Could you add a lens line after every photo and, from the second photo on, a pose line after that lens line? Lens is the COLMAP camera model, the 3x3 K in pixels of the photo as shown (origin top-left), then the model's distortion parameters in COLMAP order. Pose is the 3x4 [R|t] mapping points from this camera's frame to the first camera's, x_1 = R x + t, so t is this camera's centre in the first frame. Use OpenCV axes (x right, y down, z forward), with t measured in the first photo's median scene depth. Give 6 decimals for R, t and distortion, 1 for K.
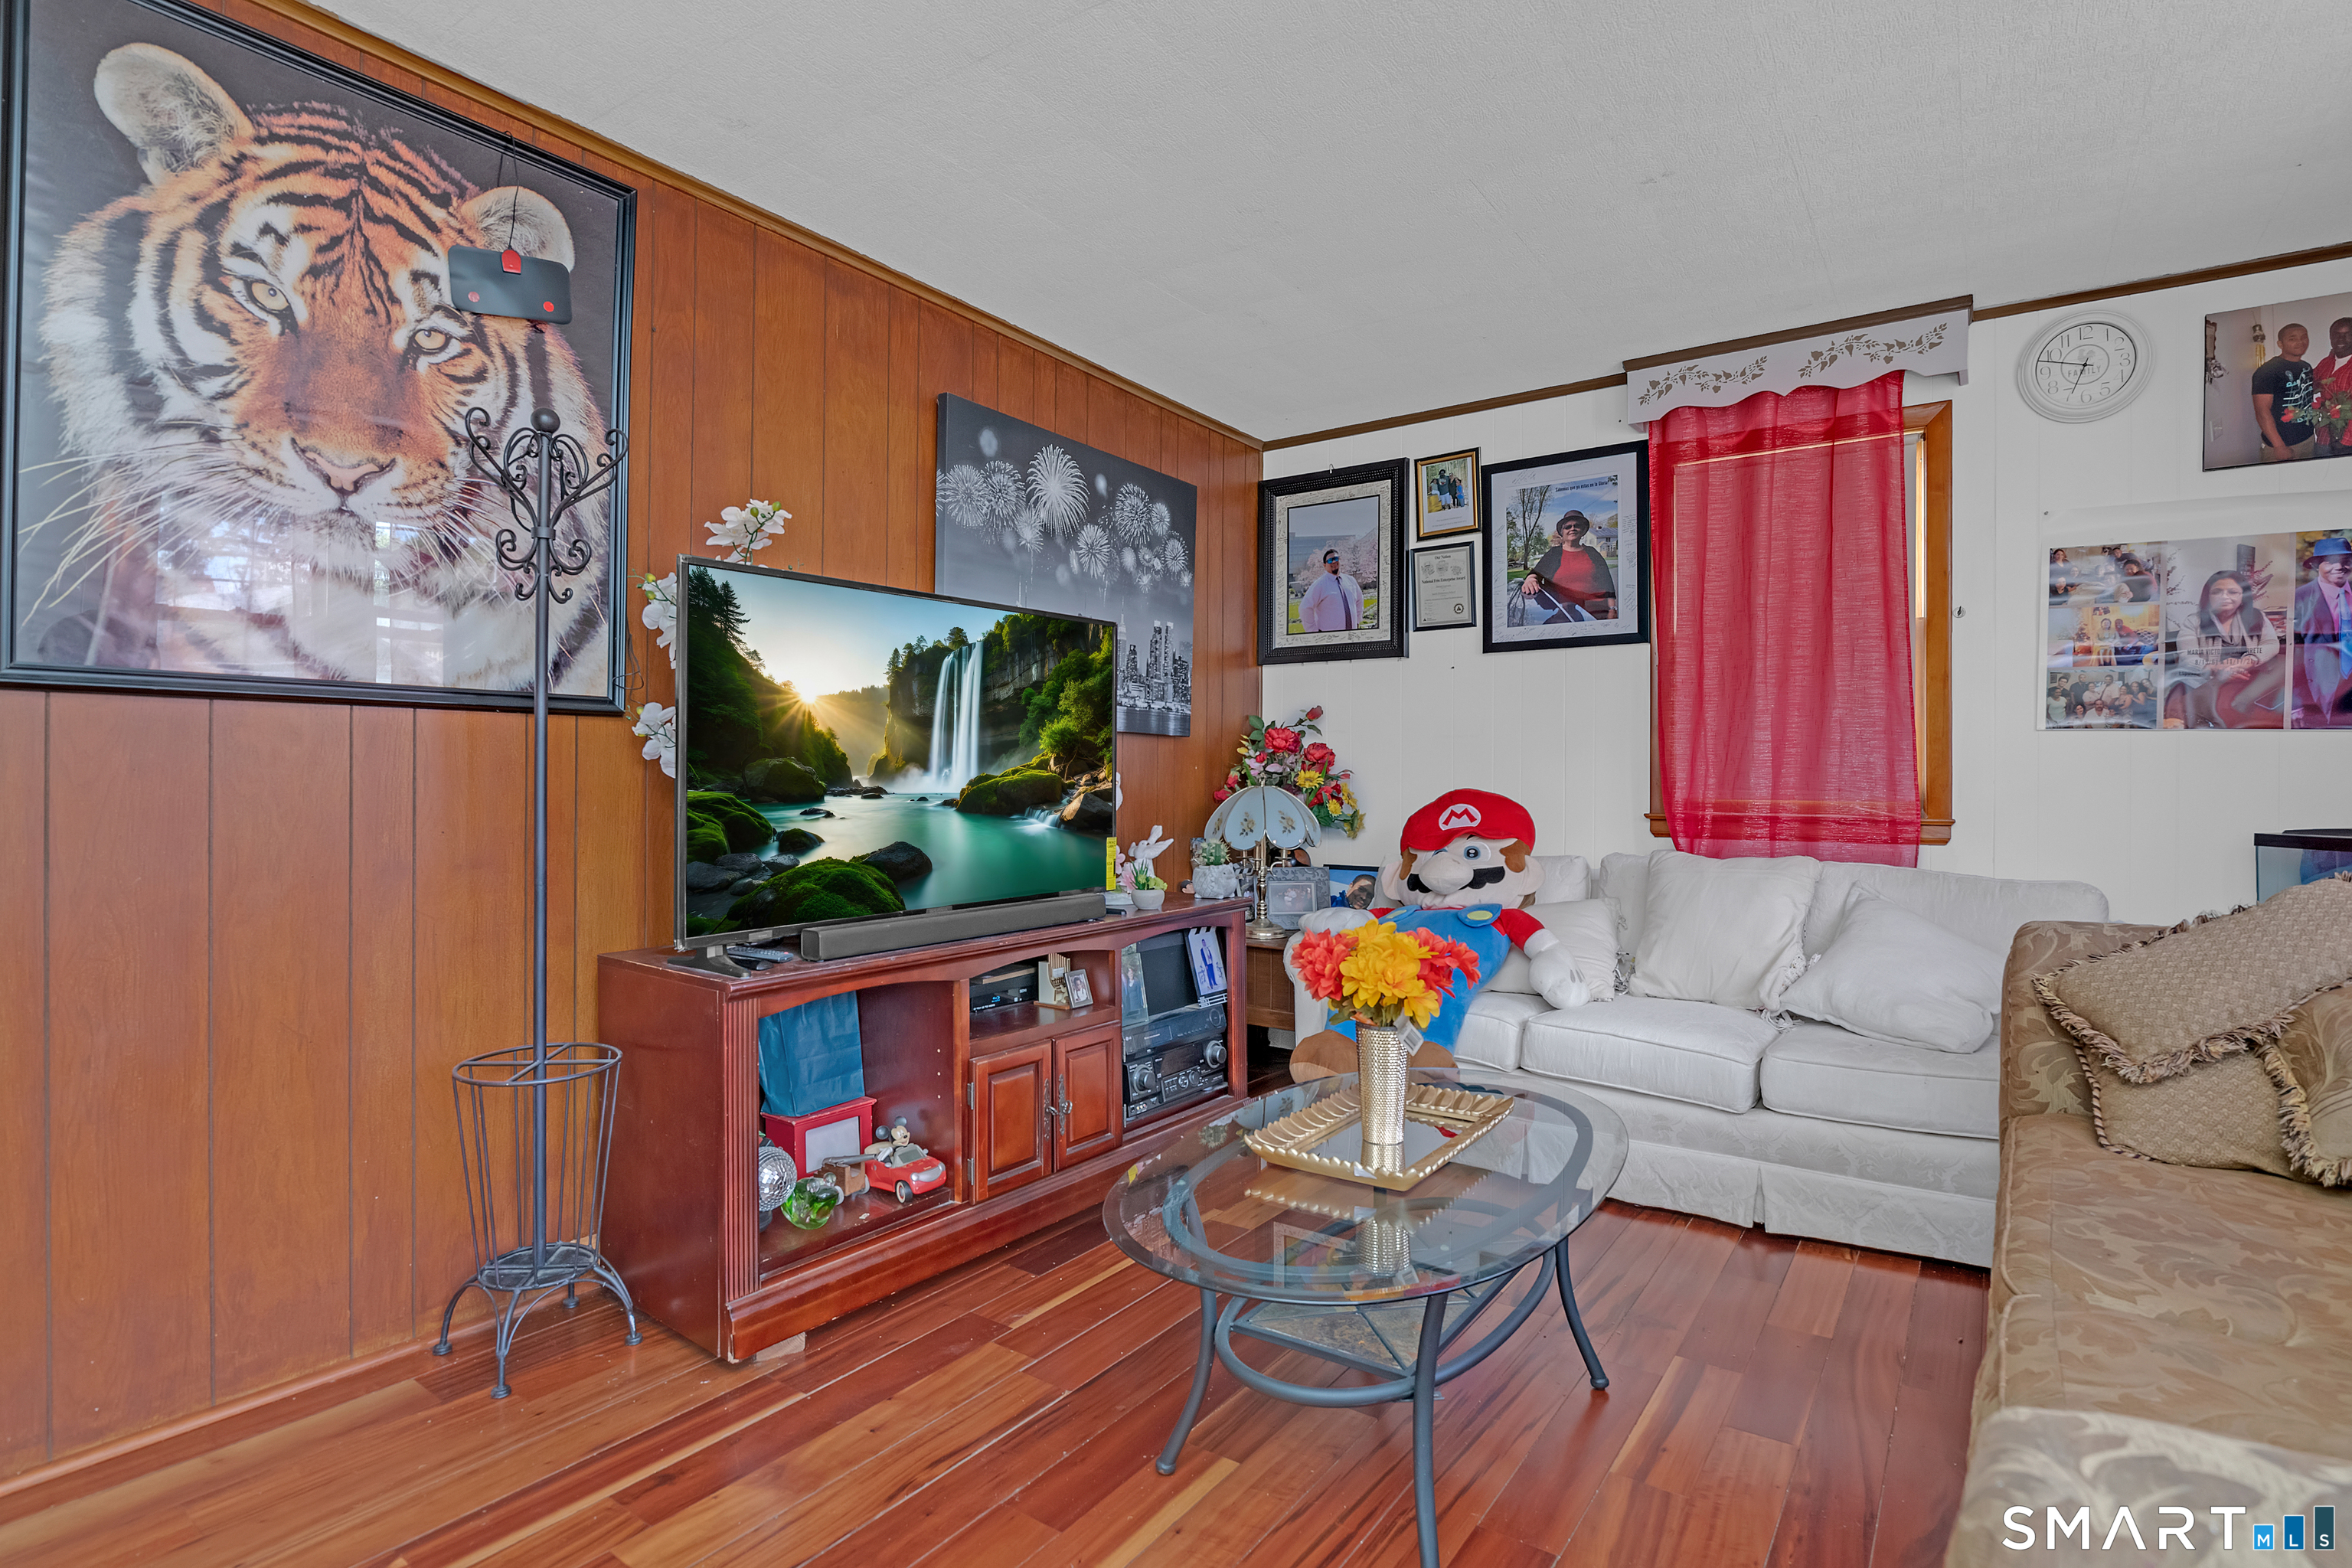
lens RADIAL K [[1168.1, 0, 1184.7], [0, 1168.1, 761.7], [0, 0, 1]] dist [-0.001985, 0.000007]
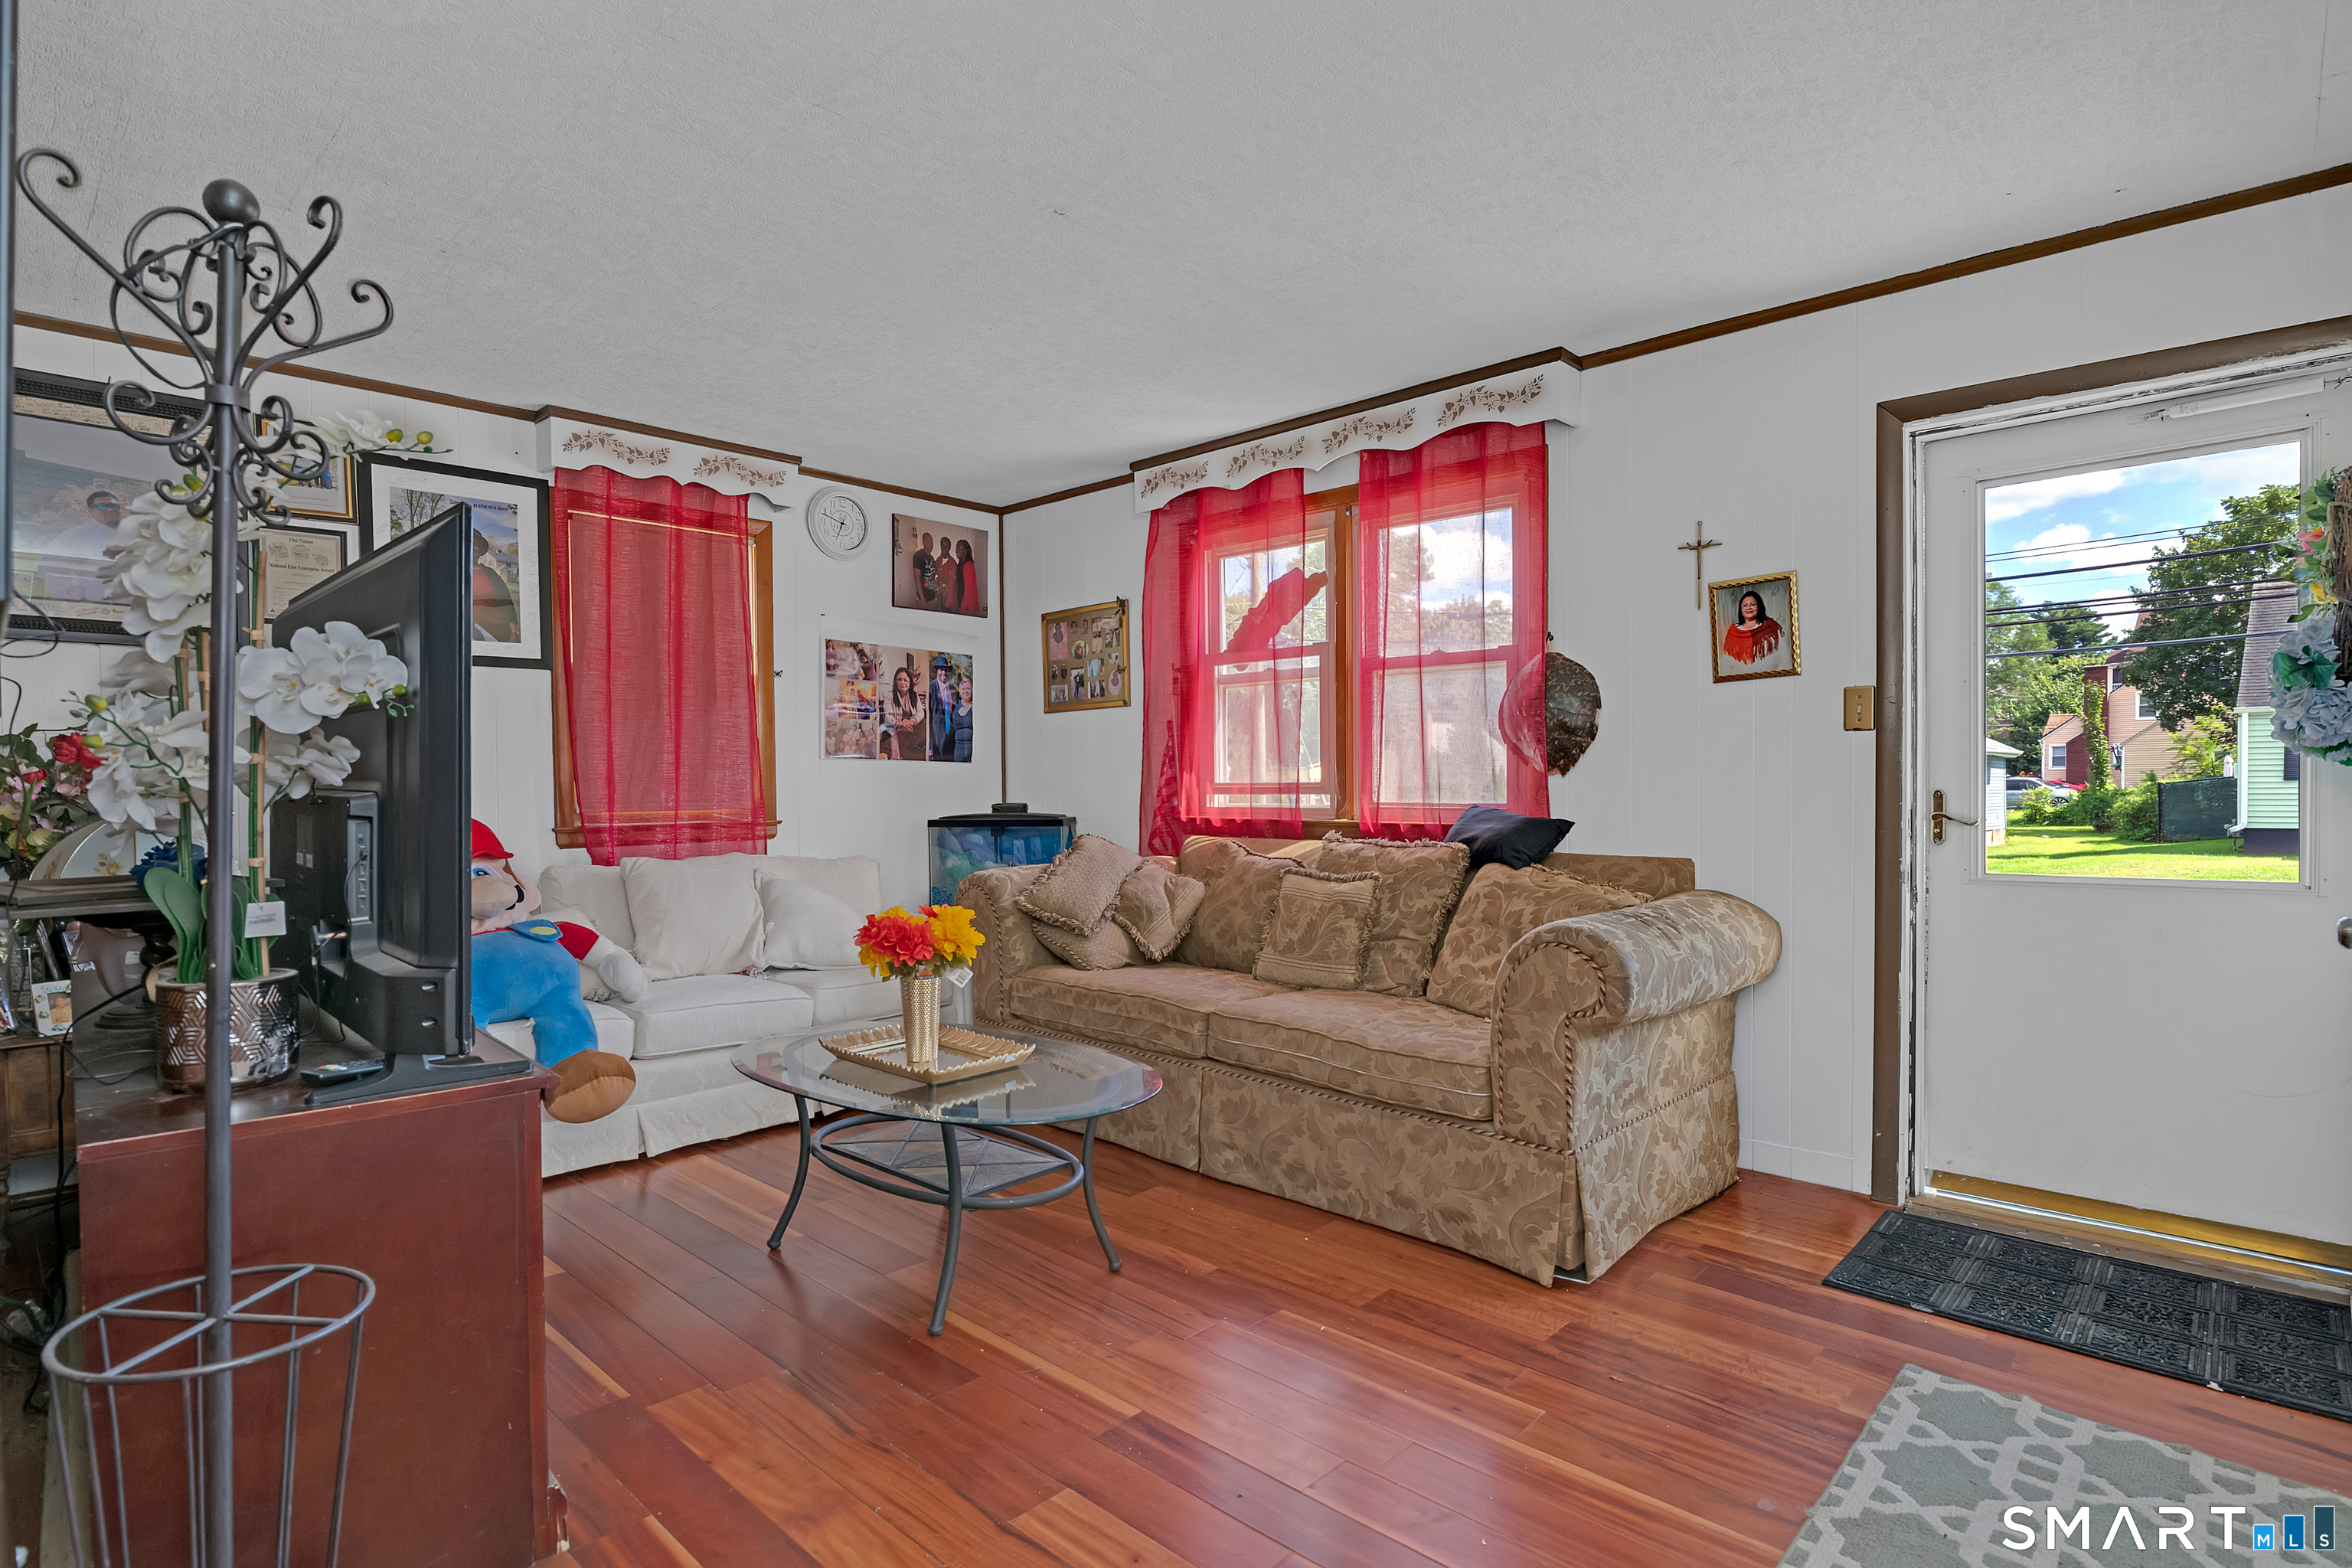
lens RADIAL K [[1201.8, 0, 1176.0], [0, 1201.8, 784.0], [0, 0, 1]] dist [0.000126, 0.000094]
pose [[0.160286, -0.007731, 0.987040, -0.707794], [-0.002188, 0.999964, 0.008188, -0.007498], [-0.987068, -0.003472, 0.160264, 0.291624]]
